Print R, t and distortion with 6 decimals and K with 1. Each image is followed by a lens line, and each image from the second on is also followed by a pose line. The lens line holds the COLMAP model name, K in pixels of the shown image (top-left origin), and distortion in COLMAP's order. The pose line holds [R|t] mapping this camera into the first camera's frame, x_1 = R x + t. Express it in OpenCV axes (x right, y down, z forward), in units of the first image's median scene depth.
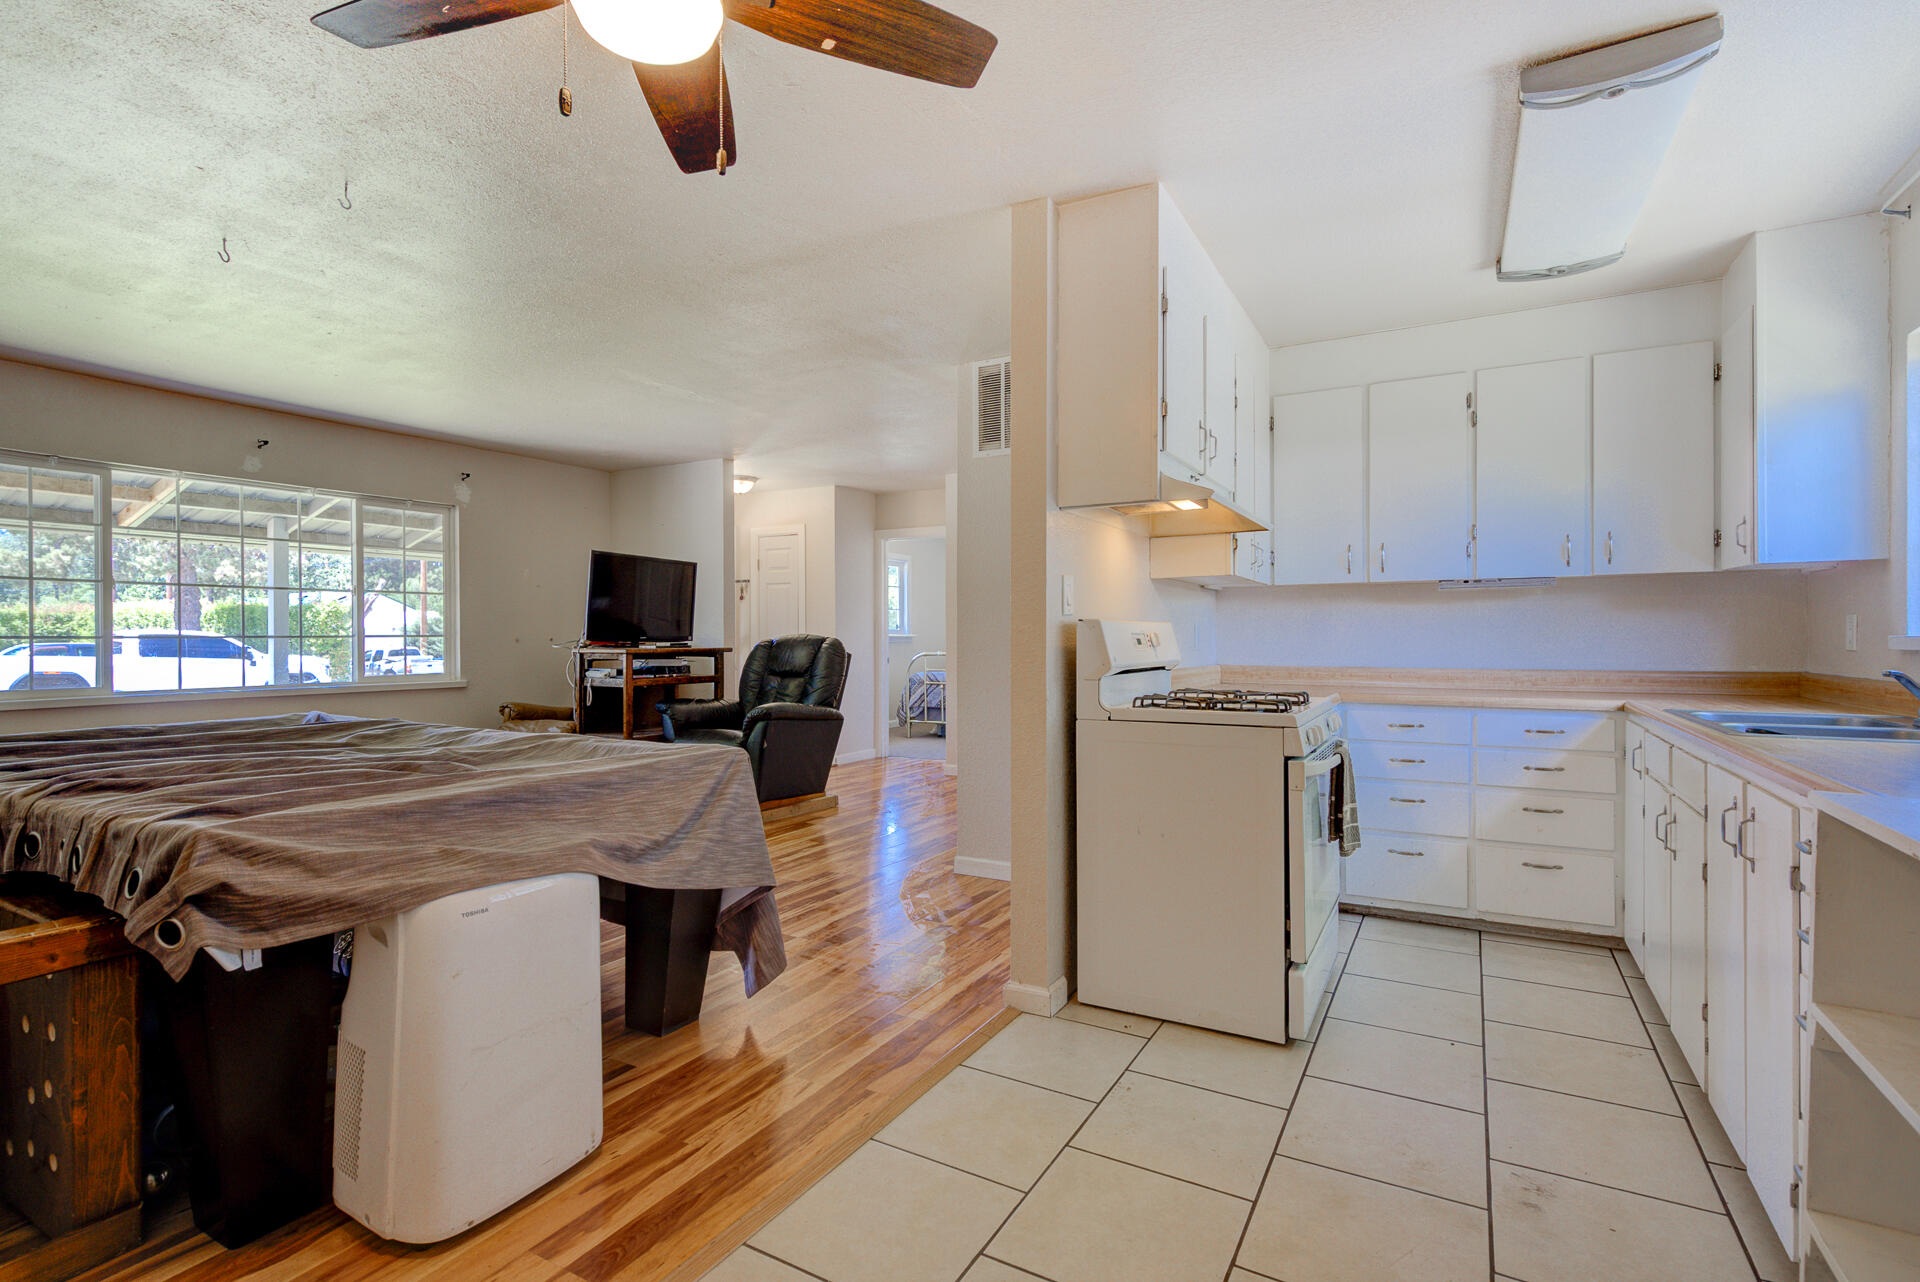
lens RADIAL K [[905.7, 0, 961.8], [0, 905.7, 639.7], [0, 0, 1]] dist [0.000069, -0.001541]
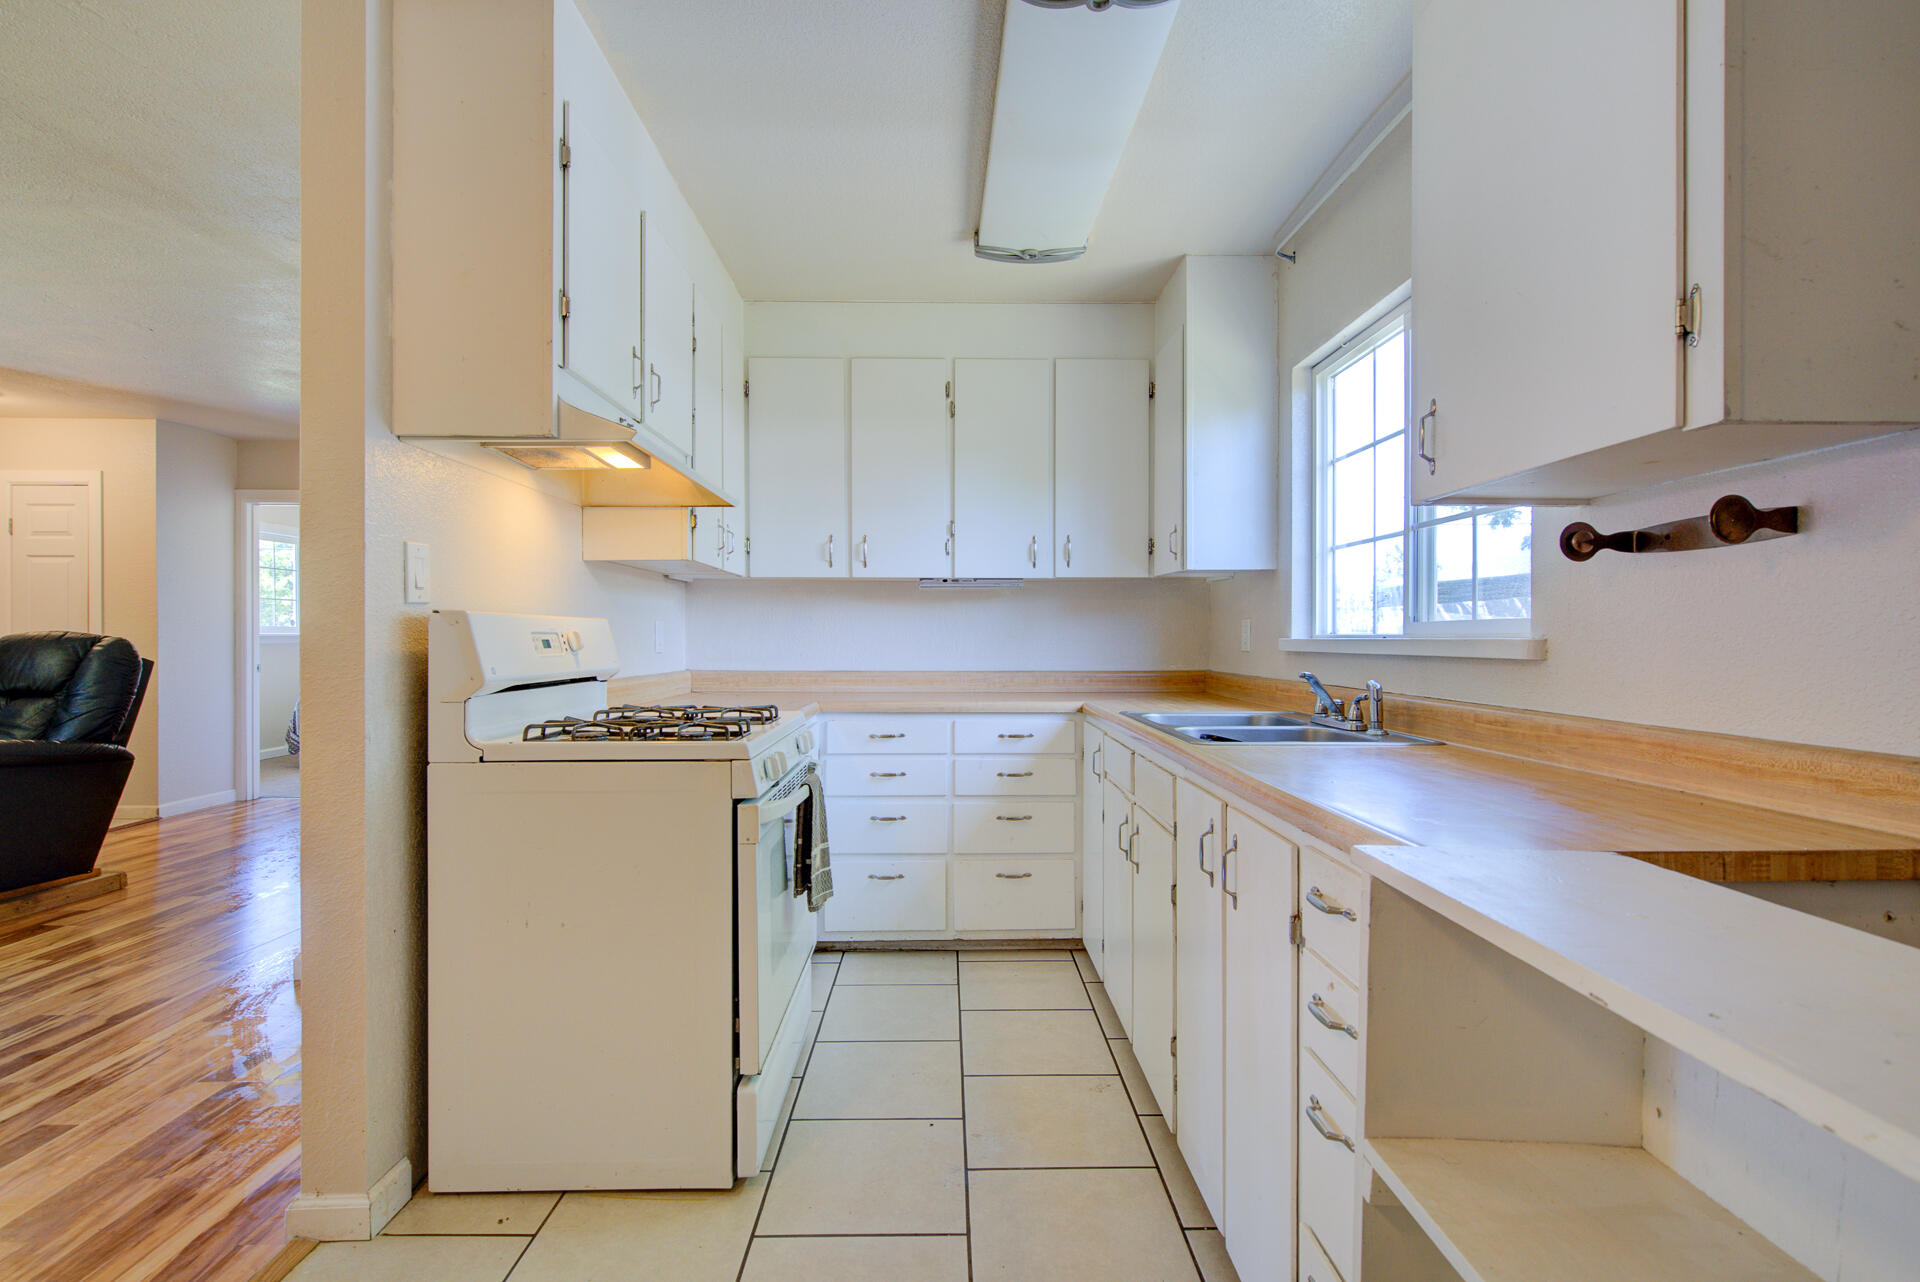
lens RADIAL K [[891.2, 0, 960.0], [0, 891.2, 641.0], [0, 0, 1]] dist [0.003829, -0.000719]
pose [[0.863793, 0.001040, 0.503846, 0.109789], [-0.001629, 0.999998, 0.000729, -0.001032], [-0.503844, -0.001451, 0.863793, 0.203093]]
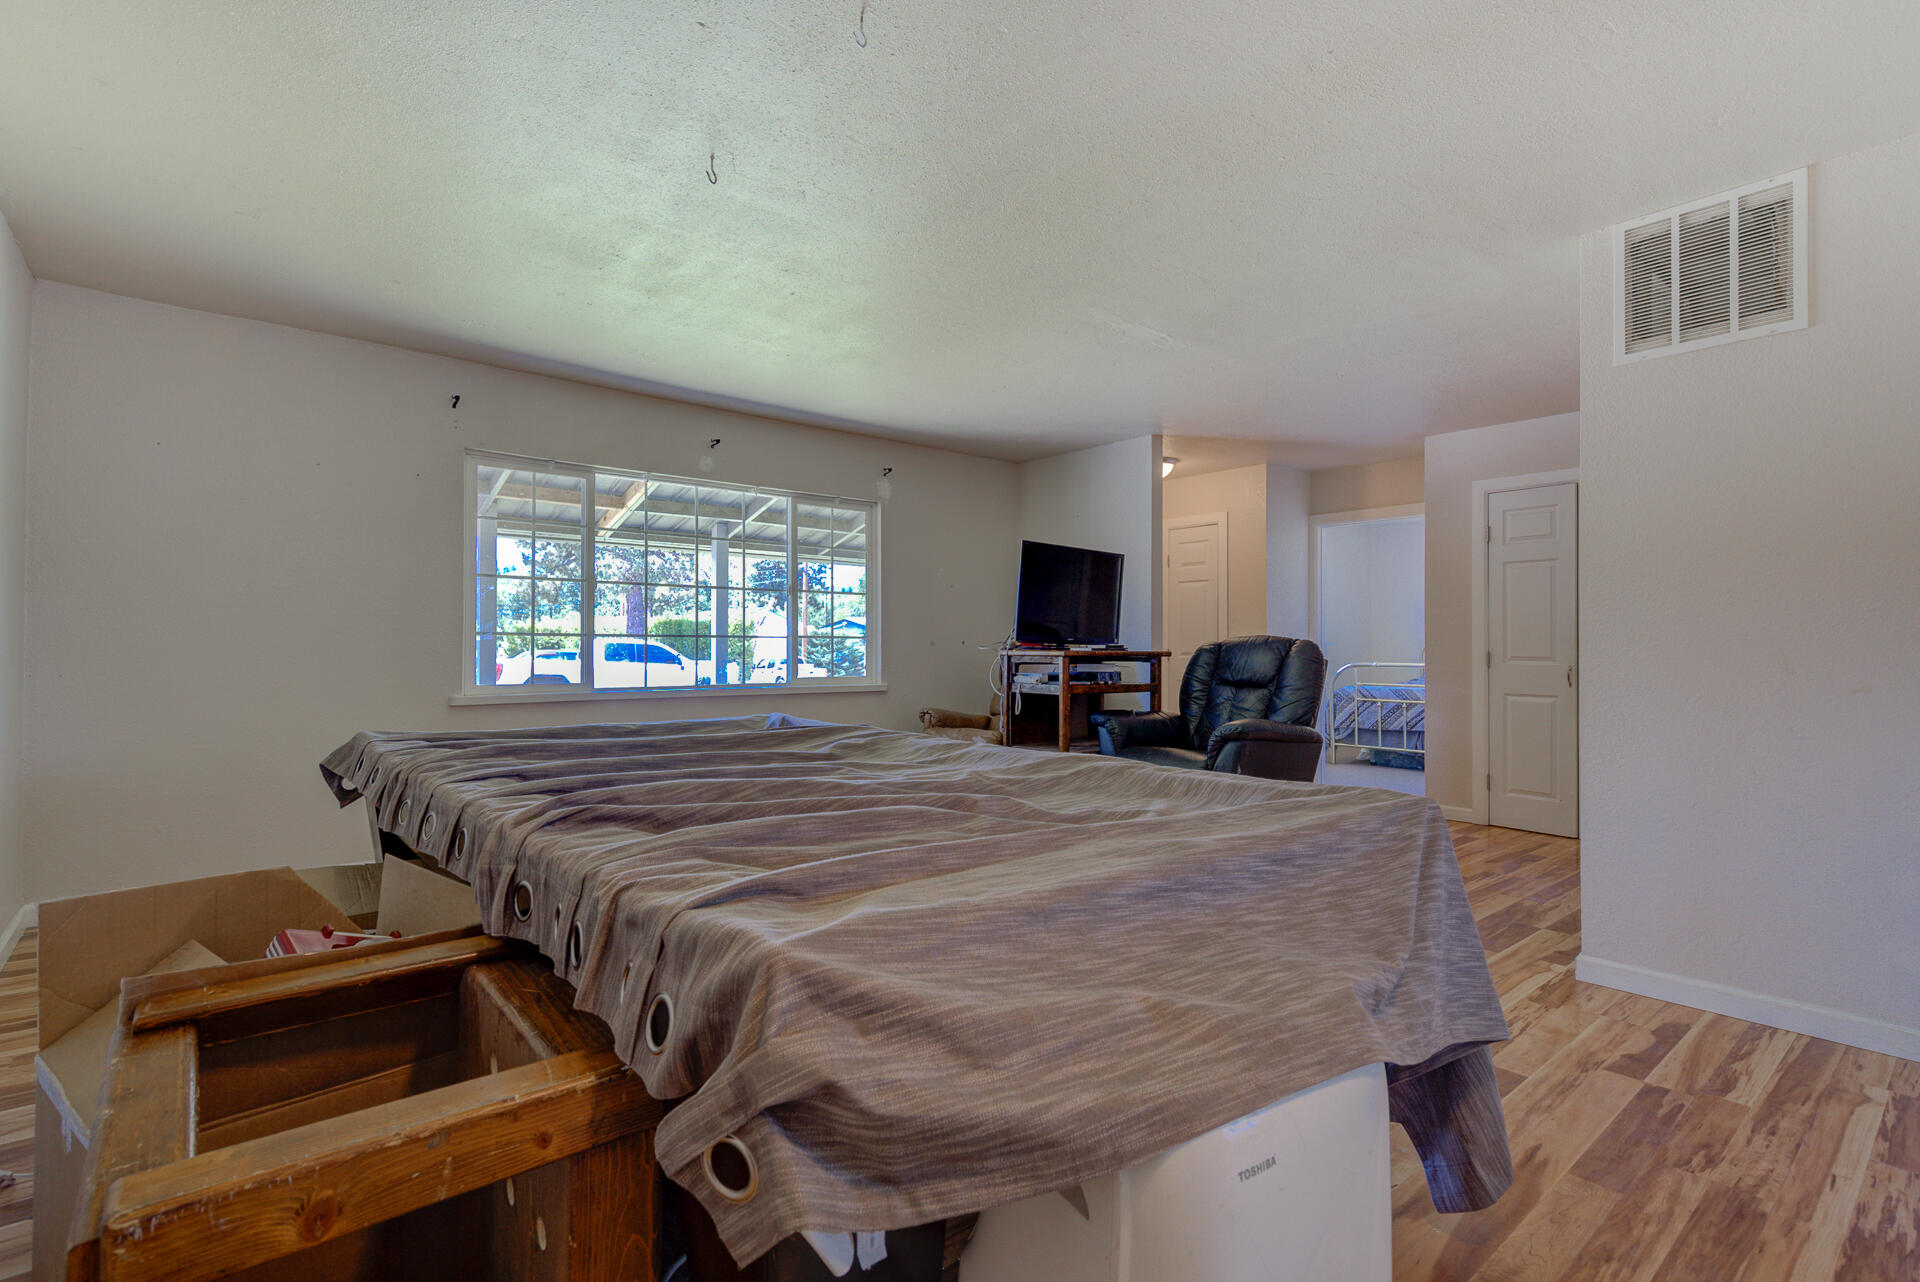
lens RADIAL K [[891.2, 0, 960.0], [0, 891.2, 641.0], [0, 0, 1]] dist [0.003829, -0.000719]
pose [[0.937386, 0.001418, -0.348290, -0.265270], [-0.006380, 0.999894, -0.013101, 0.020066], [0.348234, 0.014503, 0.937295, 0.262970]]
